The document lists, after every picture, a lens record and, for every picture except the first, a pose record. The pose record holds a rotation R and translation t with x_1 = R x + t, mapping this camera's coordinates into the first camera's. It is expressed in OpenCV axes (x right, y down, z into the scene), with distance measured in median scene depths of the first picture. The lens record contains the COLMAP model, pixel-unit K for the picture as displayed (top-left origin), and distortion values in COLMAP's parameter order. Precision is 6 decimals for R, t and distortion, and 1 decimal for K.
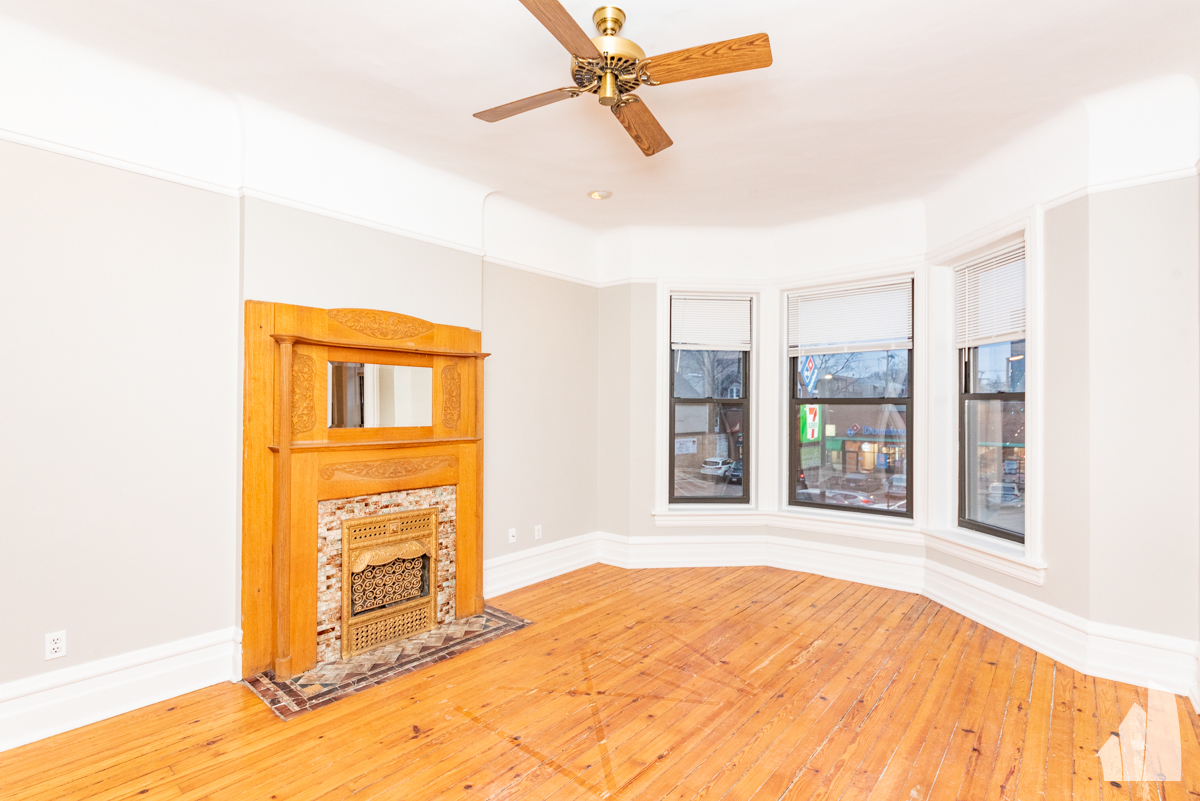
lens RADIAL K [[578.9, 0, 593.0], [0, 578.9, 403.1], [0, 0, 1]] dist [-0.002955, -0.000788]
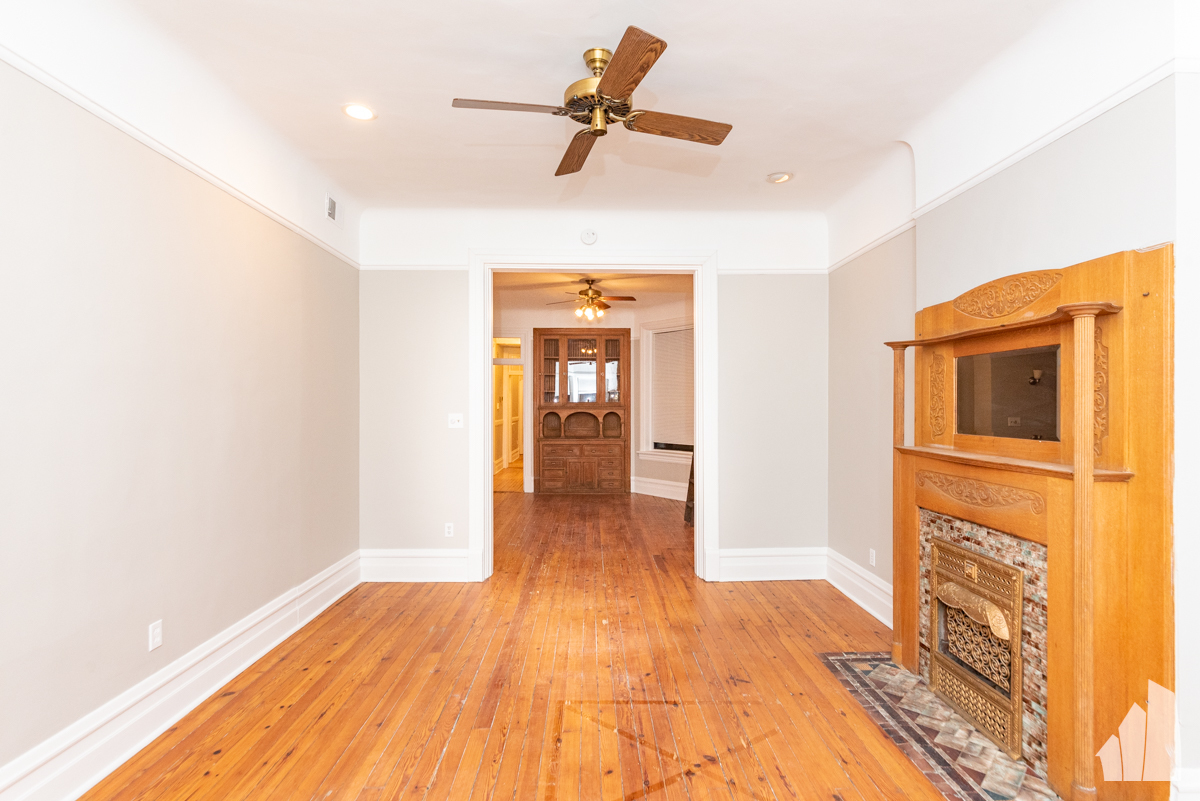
lens RADIAL K [[578.9, 0, 597.6], [0, 578.9, 403.6], [0, 0, 1]] dist [-0.002955, -0.000788]
pose [[-0.743978, -0.004527, -0.668189, 0.540119], [0.002279, 0.999954, -0.009311, 0.004716], [0.668200, -0.008450, -0.743934, 1.283903]]
